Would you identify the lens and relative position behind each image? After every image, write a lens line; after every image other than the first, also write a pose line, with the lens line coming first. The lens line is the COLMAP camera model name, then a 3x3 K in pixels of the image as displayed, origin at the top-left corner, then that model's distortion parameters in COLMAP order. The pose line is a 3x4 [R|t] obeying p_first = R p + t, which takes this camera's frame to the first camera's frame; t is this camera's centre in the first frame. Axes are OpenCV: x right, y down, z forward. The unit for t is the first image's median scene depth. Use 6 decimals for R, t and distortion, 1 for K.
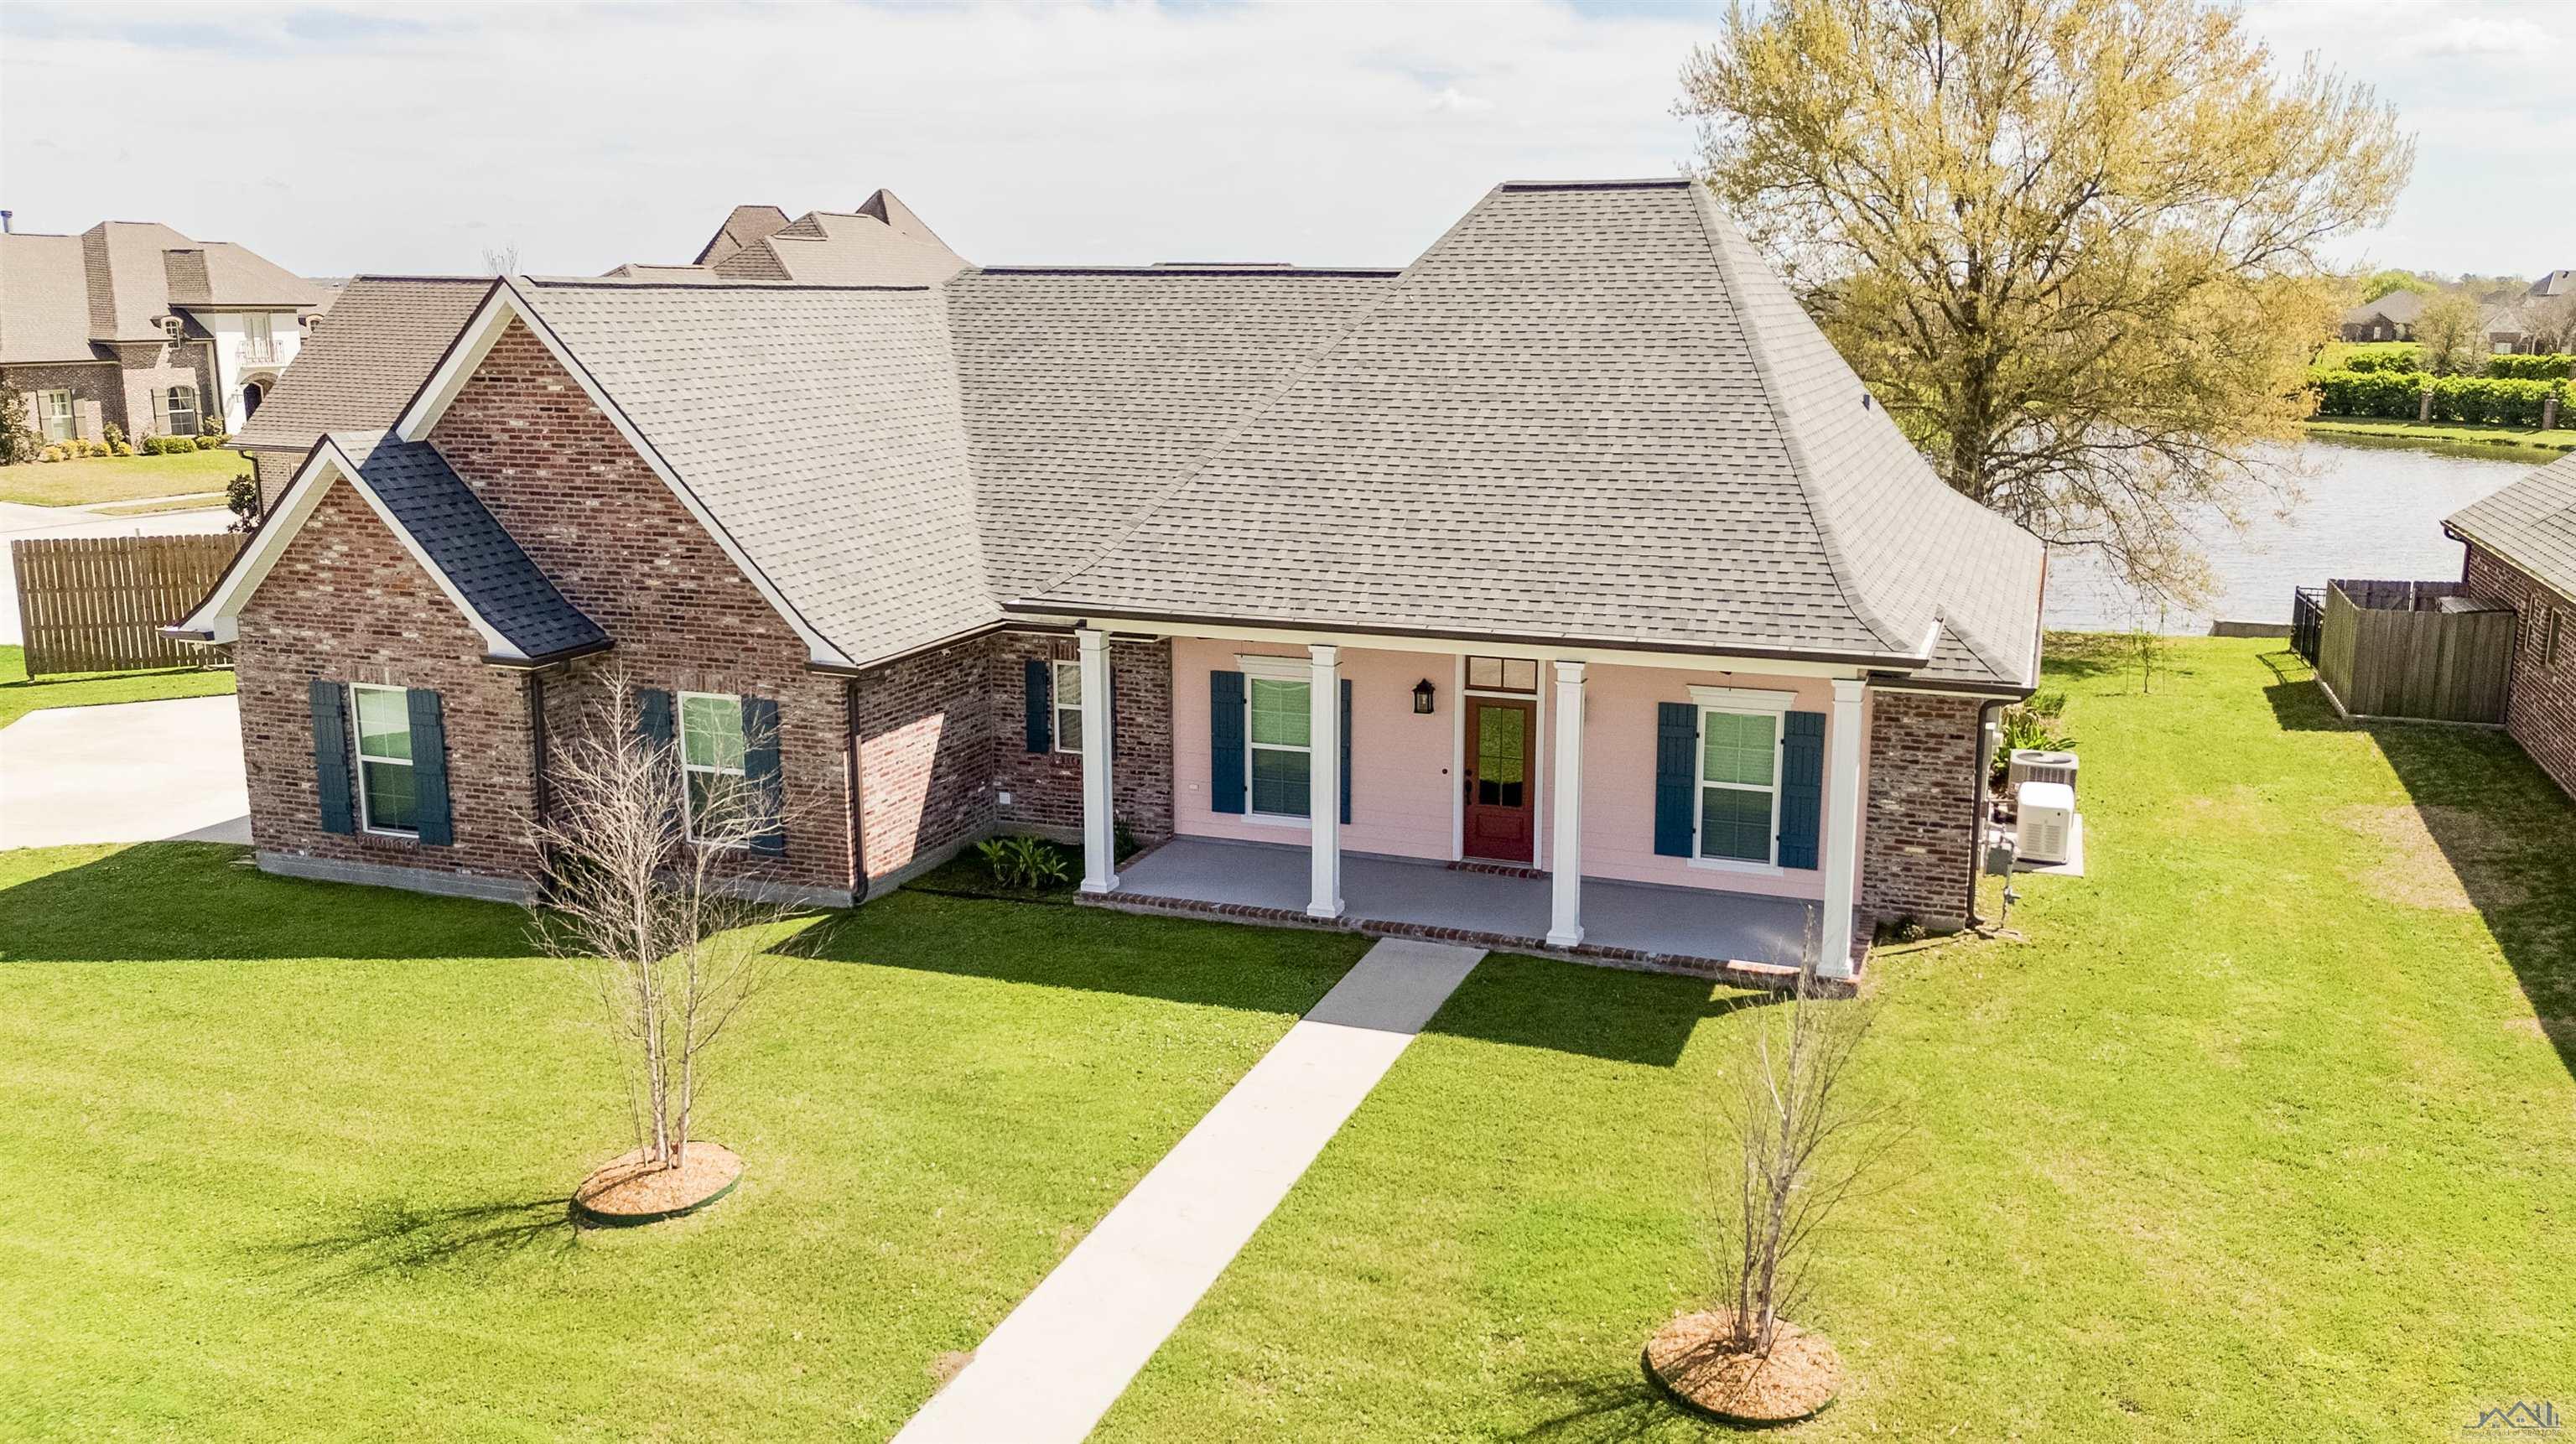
lens RADIAL K [[1965.2, 0, 1299.3], [0, 1965.2, 711.2], [0, 0, 1]] dist [0.062851, 0.003485]
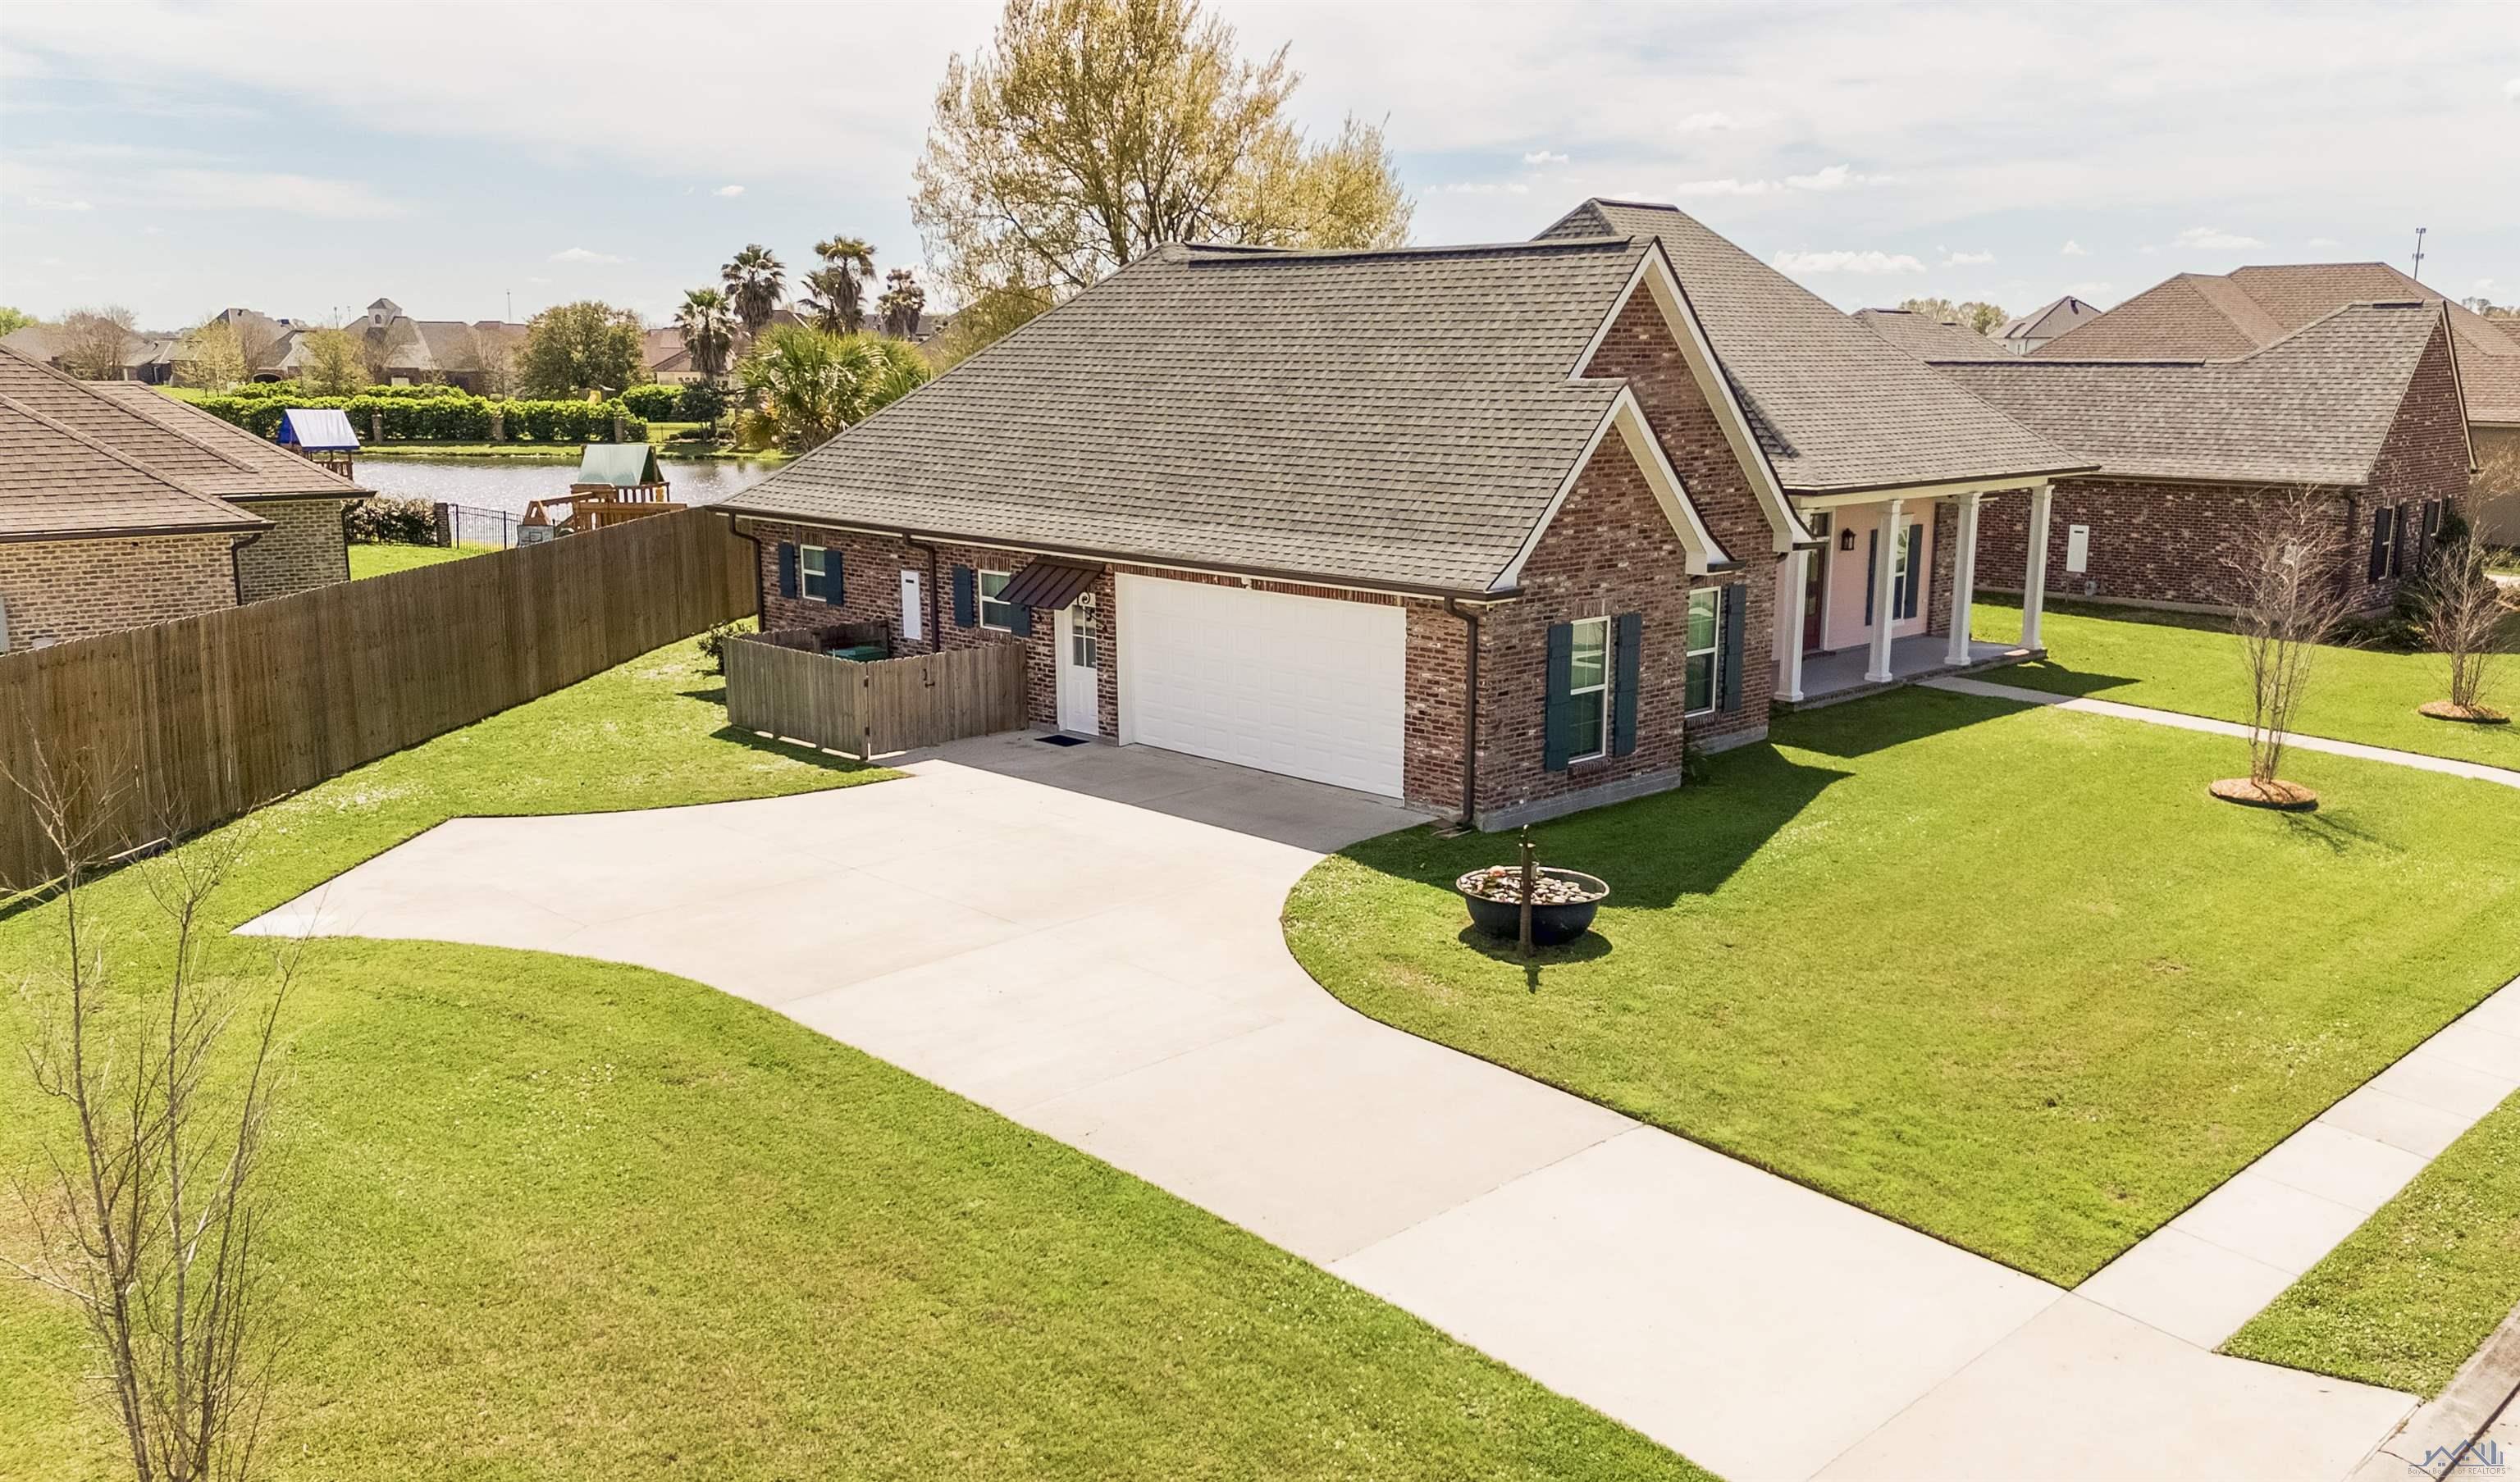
lens RADIAL K [[2024.1, 0, 1259.3], [0, 2024.1, 739.6], [0, 0, 1]] dist [0.008850, 0.001201]
pose [[0.434585, -0.172093, 0.884036, -1.510871], [0.182162, 0.978083, 0.100852, -0.091353], [-0.882016, 0.117209, 0.456409, 0.665714]]
